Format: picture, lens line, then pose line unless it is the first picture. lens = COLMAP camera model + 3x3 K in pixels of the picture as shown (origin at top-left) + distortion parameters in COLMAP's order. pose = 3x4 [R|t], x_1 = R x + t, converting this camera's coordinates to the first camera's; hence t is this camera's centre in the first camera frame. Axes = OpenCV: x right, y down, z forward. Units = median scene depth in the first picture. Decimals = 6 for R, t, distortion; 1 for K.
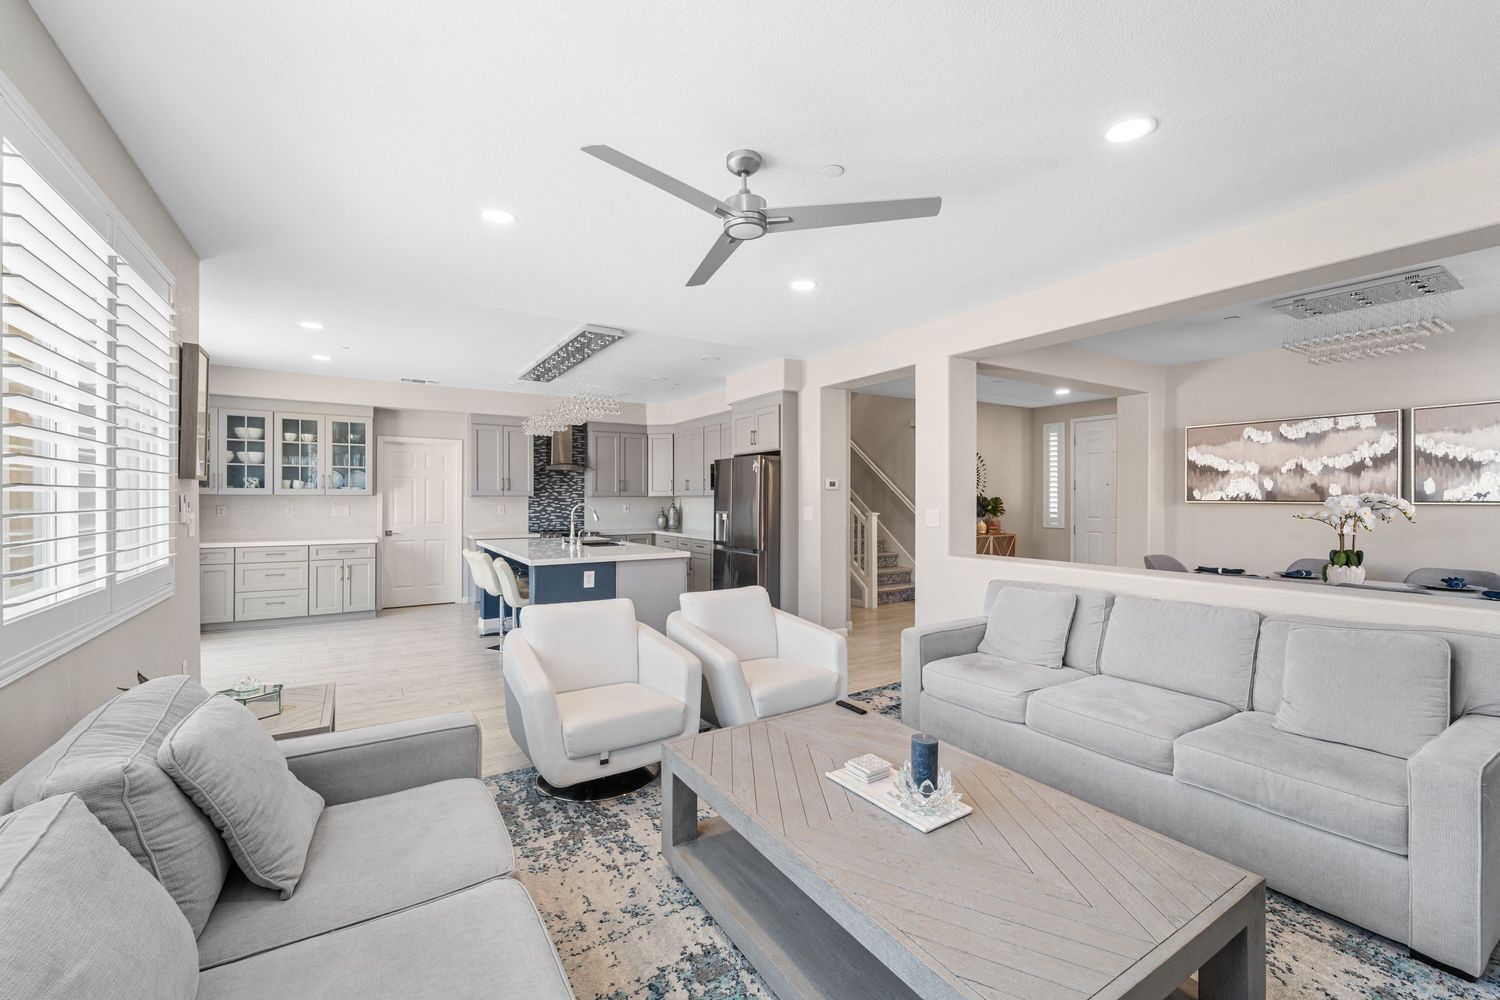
lens RADIAL K [[601.1, 0, 746.8], [0, 601.1, 496.1], [0, 0, 1]] dist [0.004149, 0.000323]
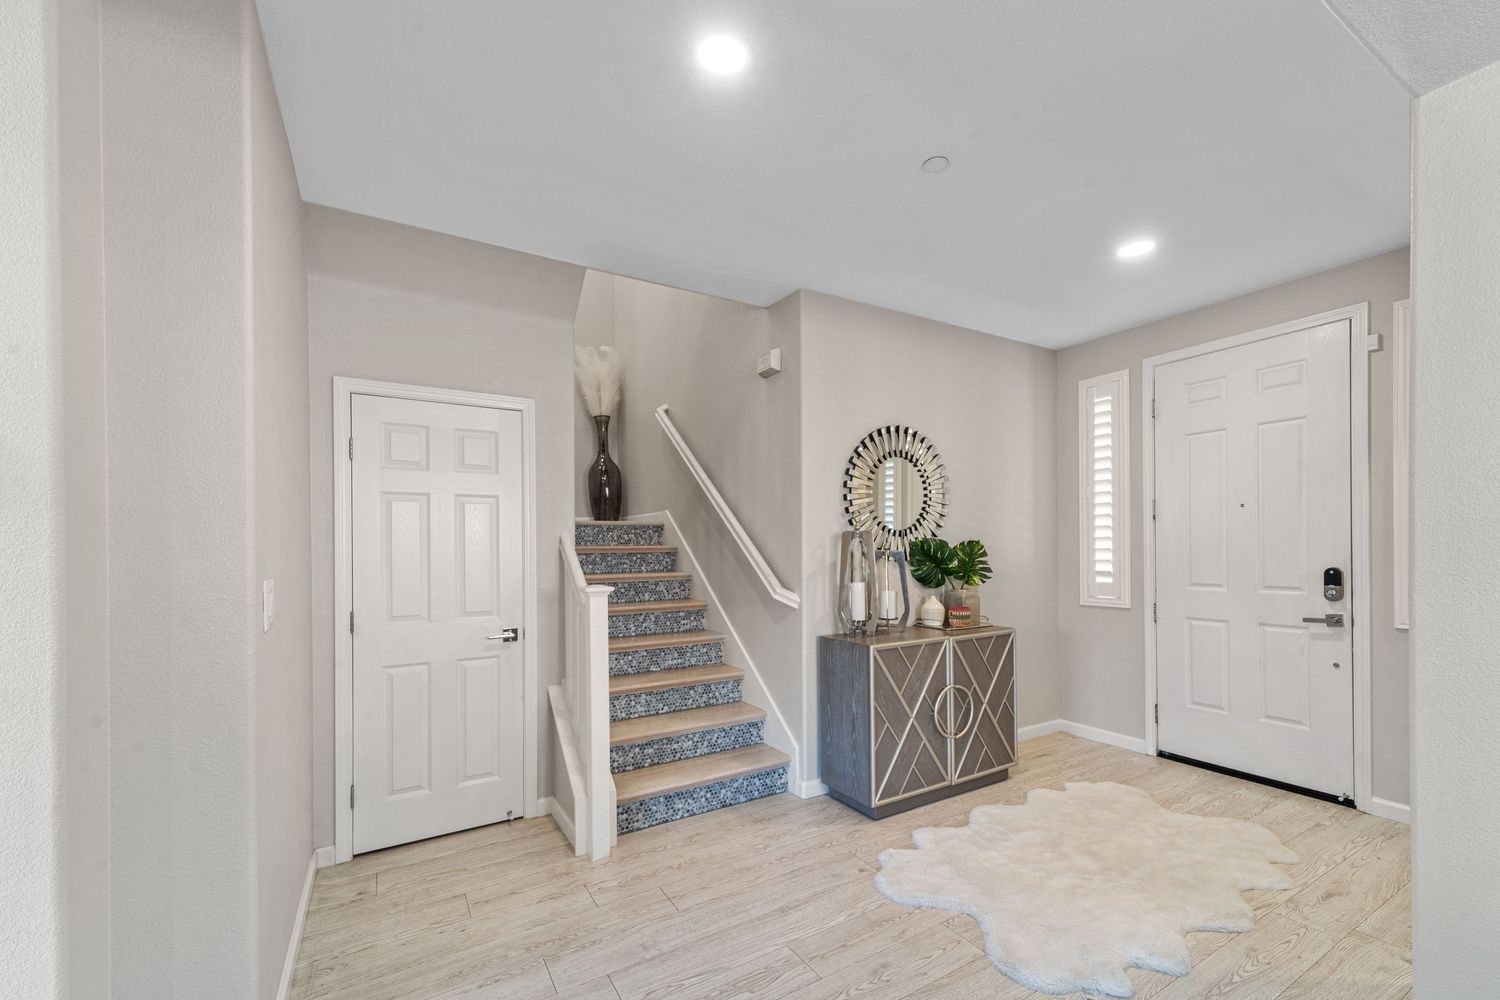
lens RADIAL K [[605.0, 0, 748.7], [0, 605.0, 551.7], [0, 0, 1]] dist [0.000904, 0.000111]
pose [[0.999349, -0.013158, -0.033600, 0.406124], [0.013380, 0.999890, 0.006385, 0.007585], [0.033513, -0.006831, 0.999415, 0.843565]]
